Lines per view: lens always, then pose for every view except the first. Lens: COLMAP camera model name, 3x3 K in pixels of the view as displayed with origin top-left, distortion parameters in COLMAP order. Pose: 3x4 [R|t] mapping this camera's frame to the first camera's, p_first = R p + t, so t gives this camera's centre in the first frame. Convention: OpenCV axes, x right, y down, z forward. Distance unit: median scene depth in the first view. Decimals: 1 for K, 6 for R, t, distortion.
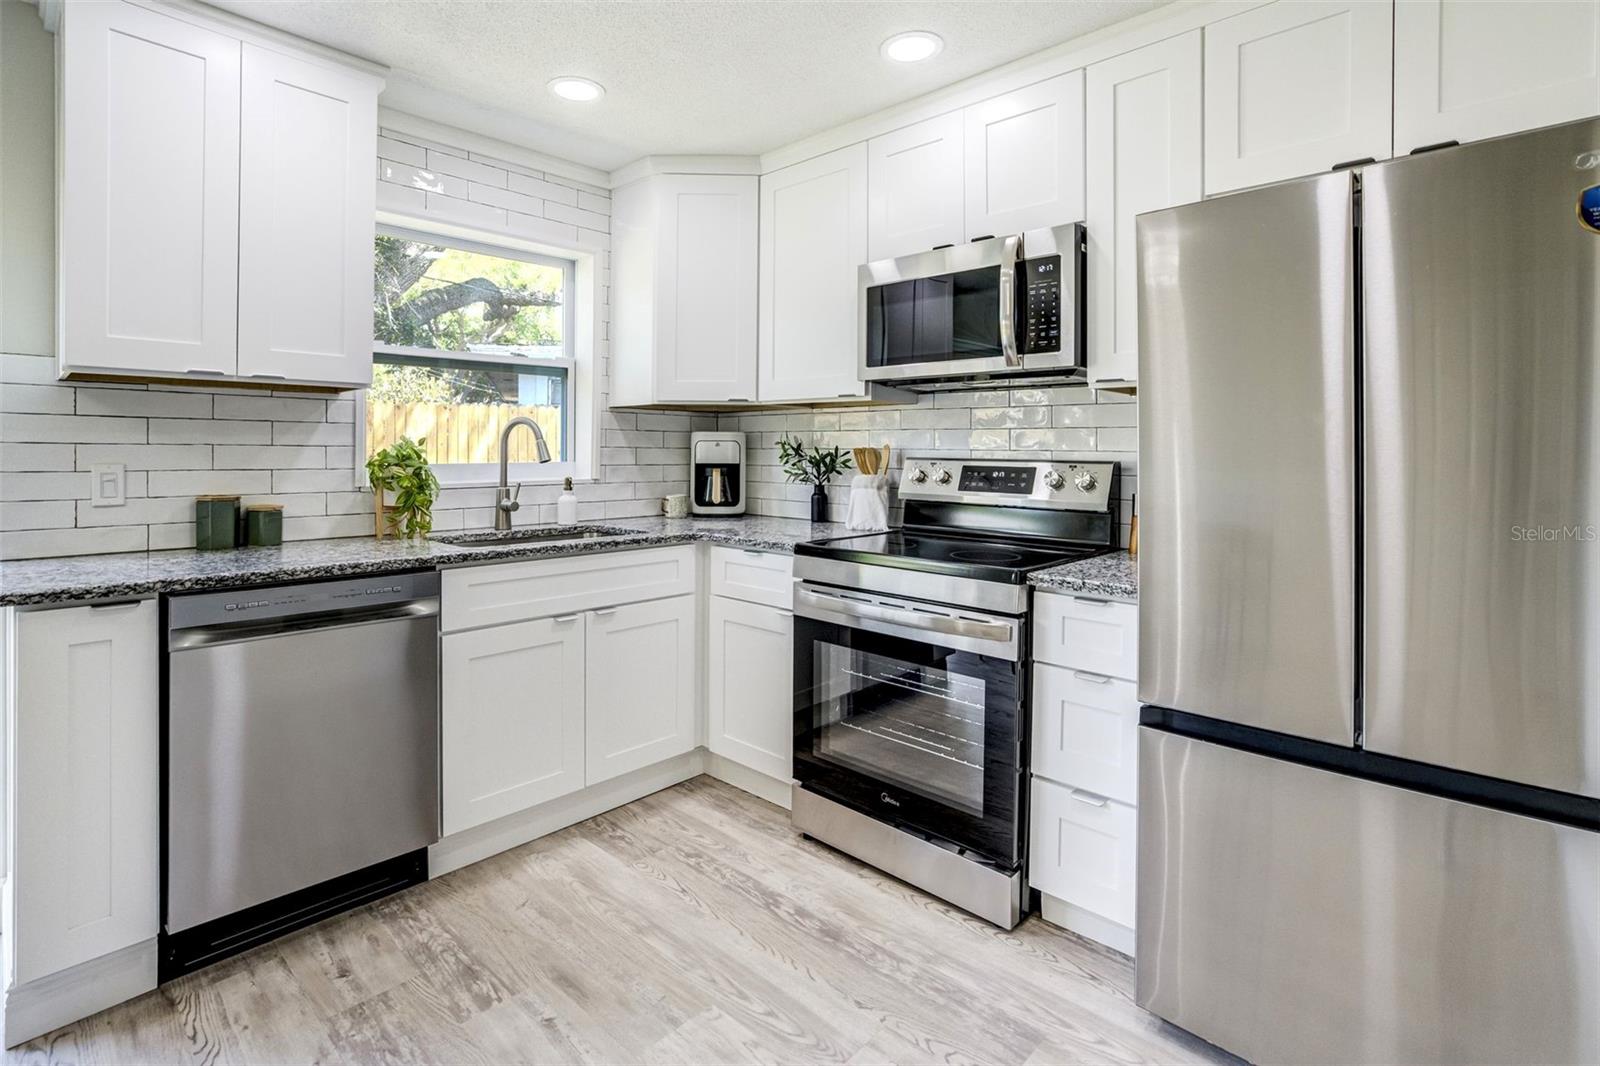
lens RADIAL K [[733.7, 0, 792.7], [0, 733.7, 466.0], [0, 0, 1]] dist [-0.029793, 0.004361]
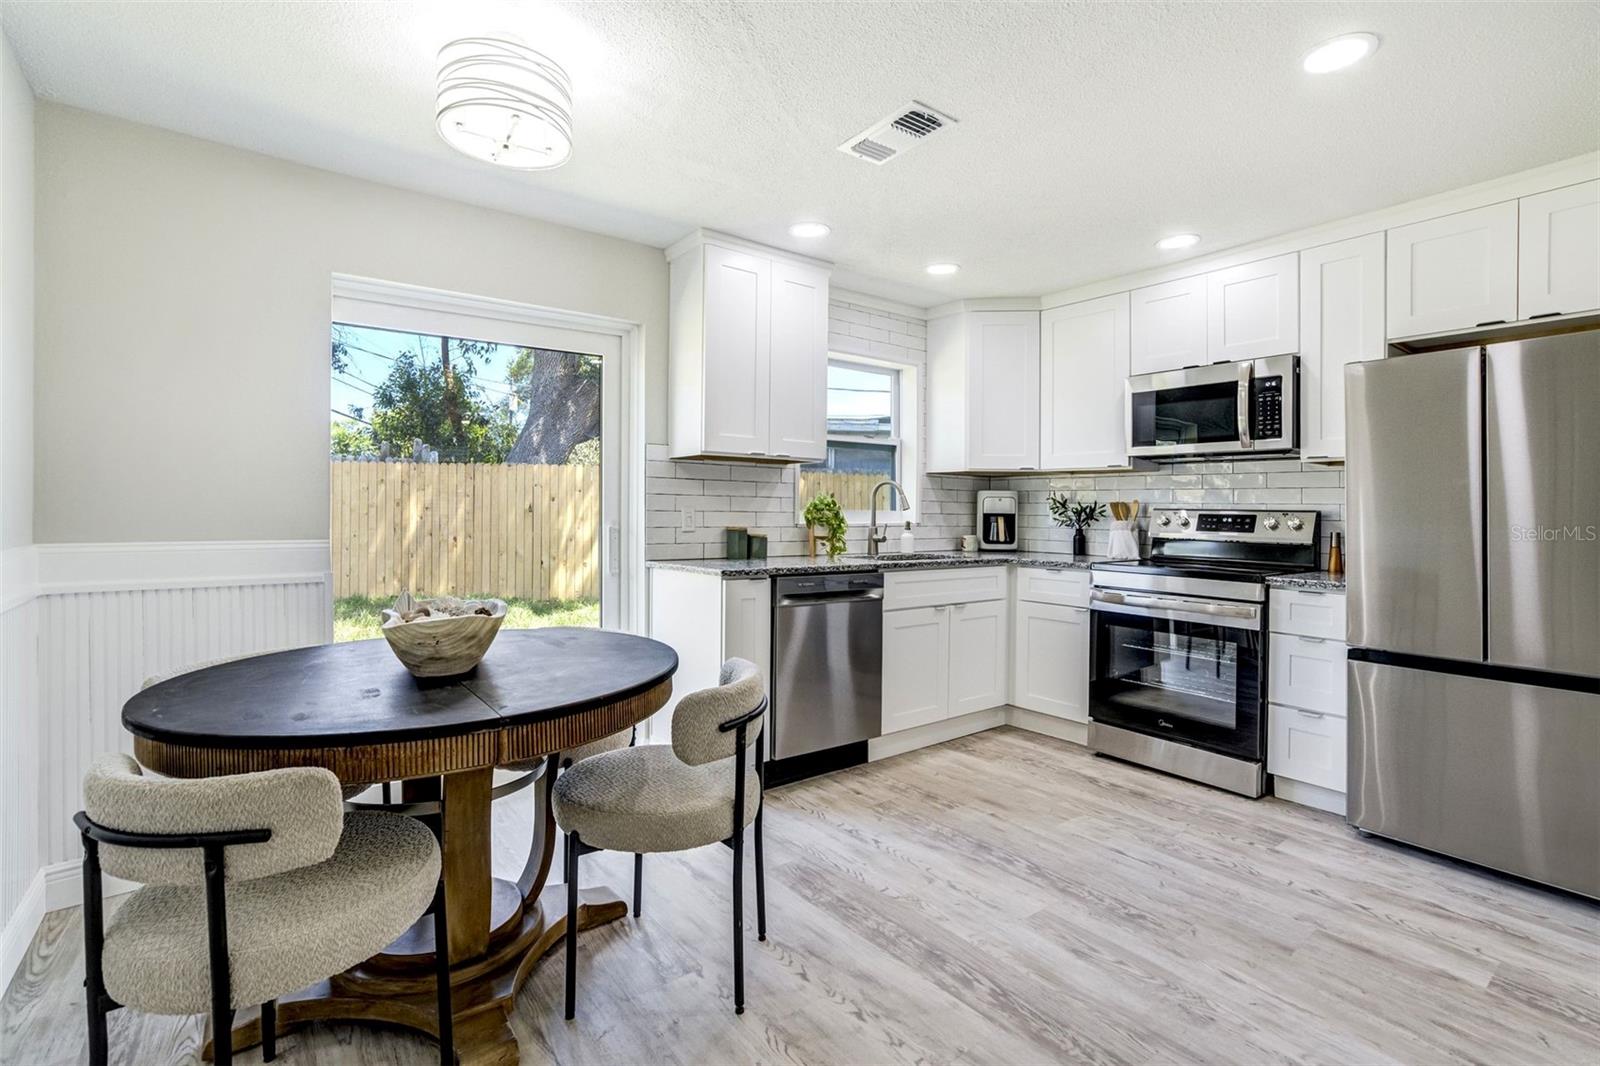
lens RADIAL K [[733.7, 0, 795.6], [0, 733.7, 520.4], [0, 0, 1]] dist [-0.029793, 0.004361]
pose [[0.988405, 0.009319, -0.151557, -0.398405], [-0.011059, 0.999882, -0.010644, 0.042389], [0.151440, 0.012197, 0.988391, -0.636291]]
